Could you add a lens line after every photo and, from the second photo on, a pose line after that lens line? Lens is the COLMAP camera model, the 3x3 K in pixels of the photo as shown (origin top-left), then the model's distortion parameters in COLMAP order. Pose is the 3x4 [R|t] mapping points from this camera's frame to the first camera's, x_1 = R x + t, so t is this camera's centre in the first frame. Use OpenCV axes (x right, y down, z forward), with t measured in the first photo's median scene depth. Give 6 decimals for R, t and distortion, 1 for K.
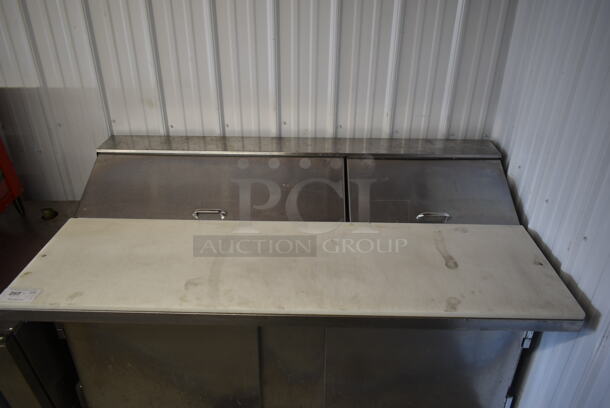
lens RADIAL K [[468.4, 0, 305.0], [0, 468.4, 204.0], [0, 0, 1]] dist [-0.009219, 0.004837]
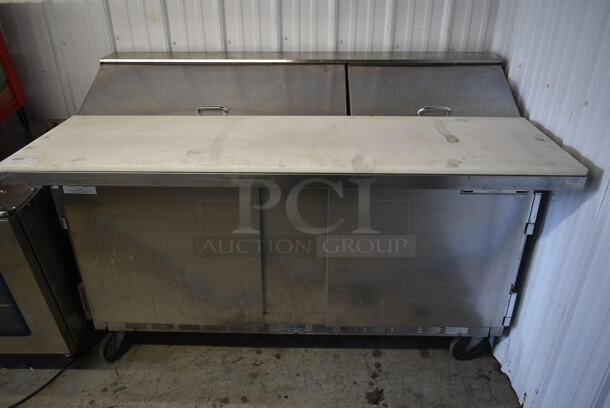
lens RADIAL K [[468.4, 0, 305.0], [0, 468.4, 204.0], [0, 0, 1]] dist [-0.009219, 0.004837]
pose [[0.999951, -0.005681, -0.008101, 0.003952], [0.005493, 0.999720, -0.022998, 0.235949], [0.008230, 0.022953, 0.999703, 0.000758]]
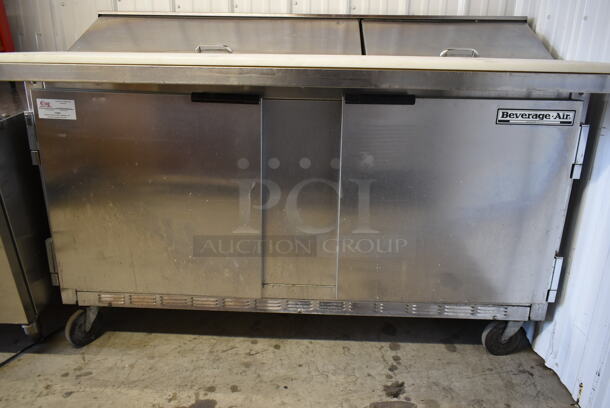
lens RADIAL K [[468.4, 0, 305.0], [0, 468.4, 204.0], [0, 0, 1]] dist [-0.009219, 0.004837]
pose [[0.999796, 0.015391, -0.013043, -0.007428], [-0.017504, 0.983226, -0.181552, 0.461821], [0.010030, 0.181744, 0.983295, 0.150242]]
